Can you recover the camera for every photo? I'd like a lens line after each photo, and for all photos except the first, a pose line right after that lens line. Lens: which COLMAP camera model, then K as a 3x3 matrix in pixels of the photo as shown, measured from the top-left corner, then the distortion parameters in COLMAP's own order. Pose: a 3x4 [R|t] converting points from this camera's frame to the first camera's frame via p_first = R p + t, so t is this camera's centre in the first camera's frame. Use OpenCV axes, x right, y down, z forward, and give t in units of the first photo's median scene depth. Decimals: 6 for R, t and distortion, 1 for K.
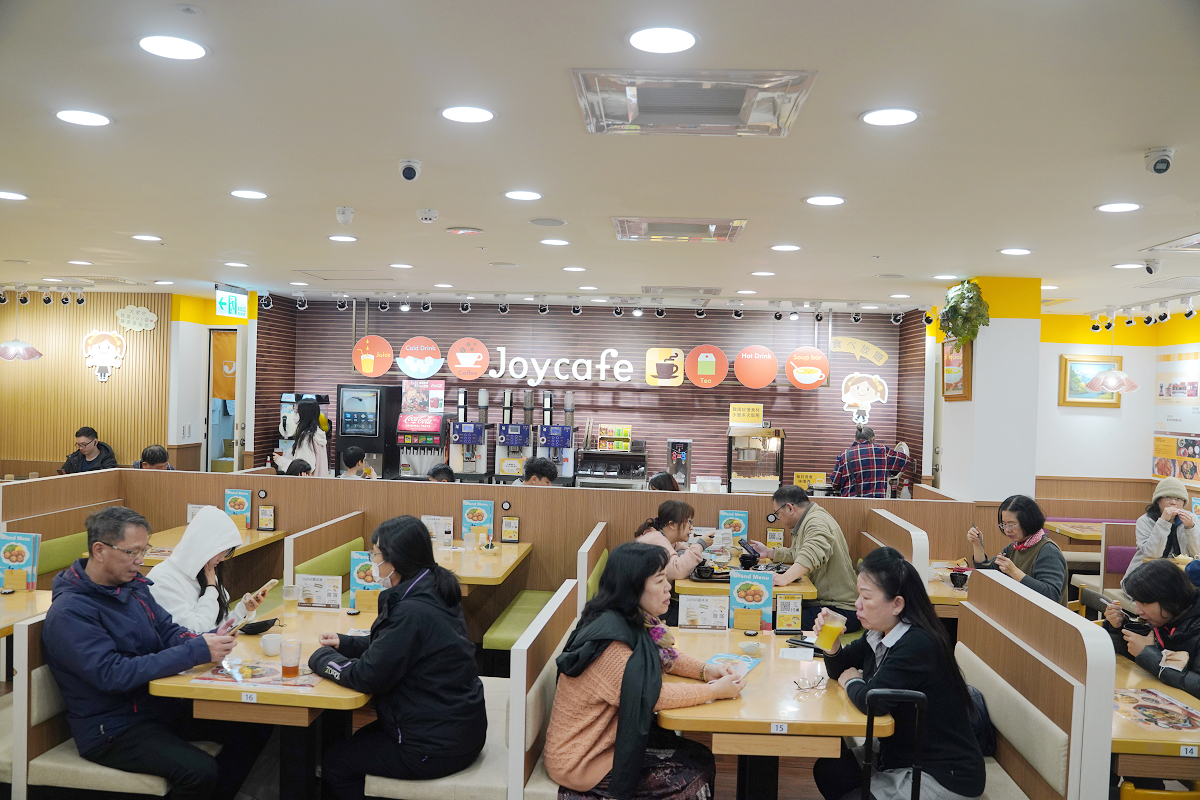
lens RADIAL K [[941.3, 0, 601.5], [0, 941.3, 385.4], [0, 0, 1]] dist [-0.091517, 0.001663]
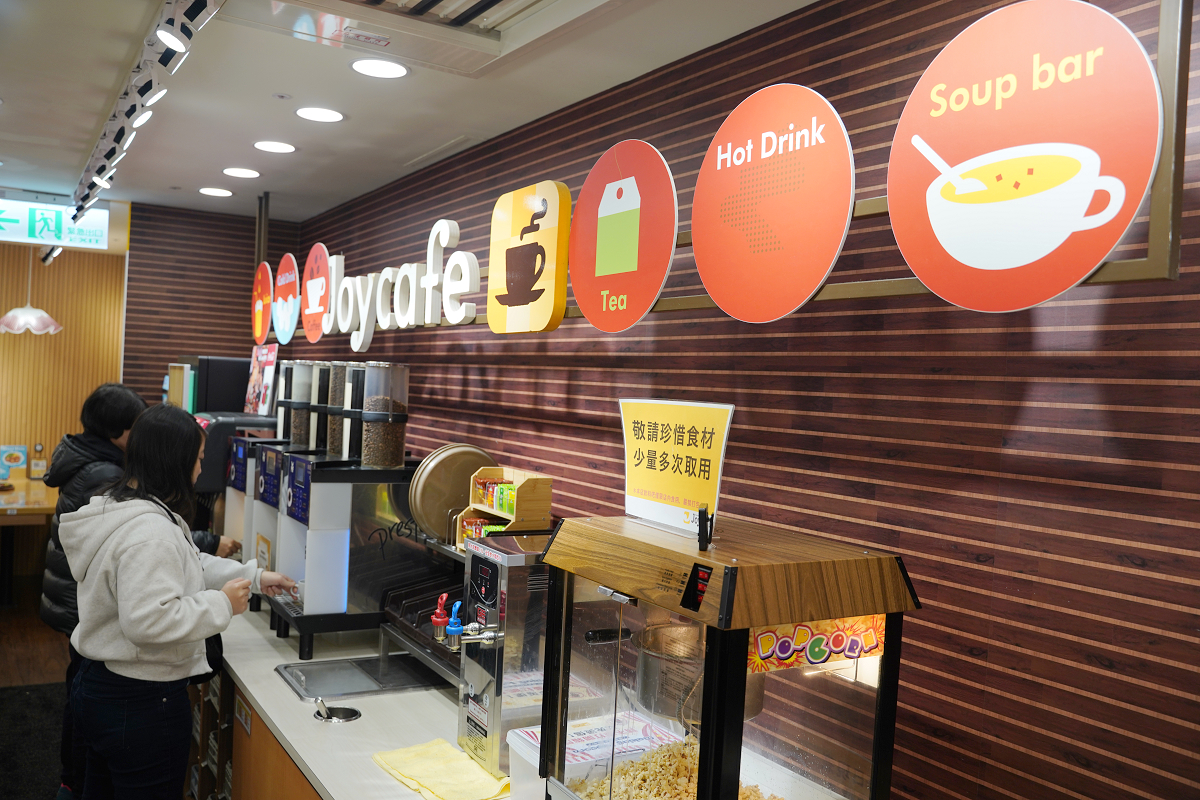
lens RADIAL K [[1002.2, 0, 600.0], [0, 1002.2, 400.0], [0, 0, 1]] dist [-0.002750, 0.000104]
pose [[0.590110, 0.009810, -0.807263, 0.299586], [-0.029219, 0.999531, -0.009213, 0.020712], [0.806794, 0.029024, 0.590120, 0.845292]]
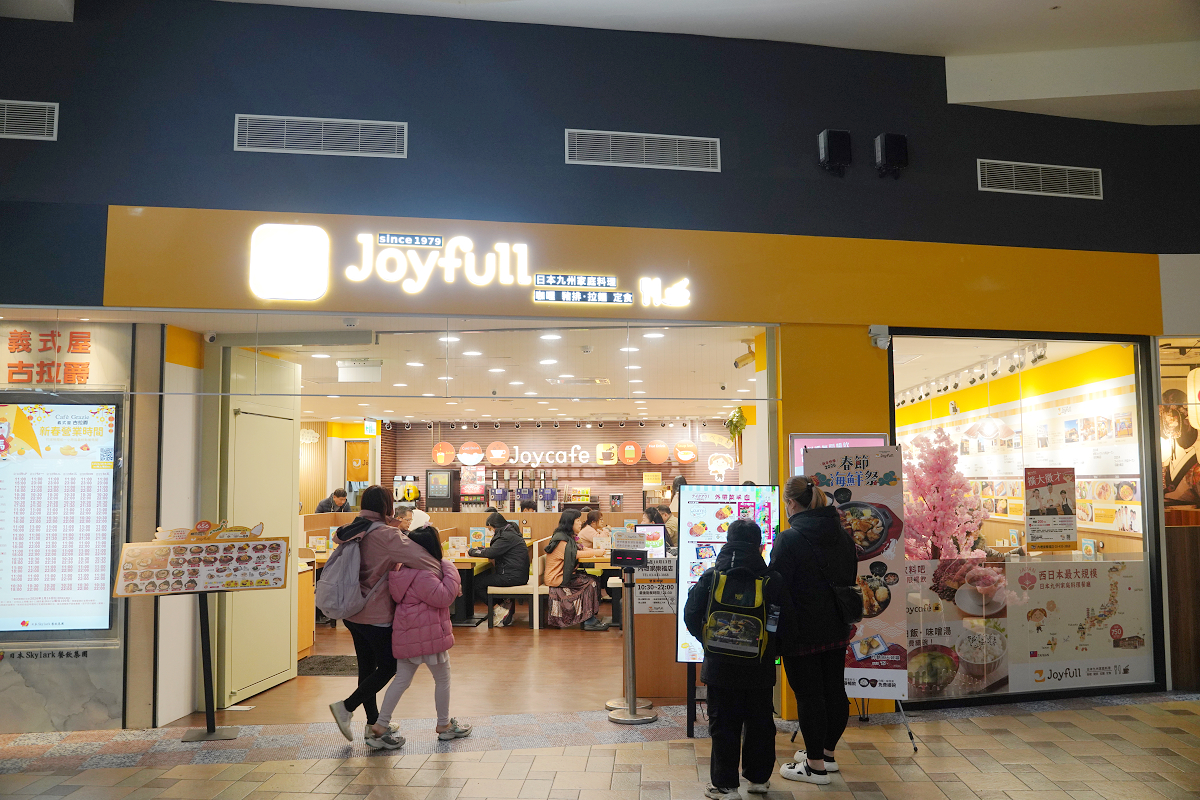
lens RADIAL K [[941.3, 0, 601.5], [0, 941.3, 385.4], [0, 0, 1]] dist [-0.091517, 0.001663]
pose [[0.999330, -0.035779, 0.007678, 0.047340], [0.036347, 0.994800, -0.095142, 0.020695], [-0.004234, 0.095357, 0.995434, -0.803809]]
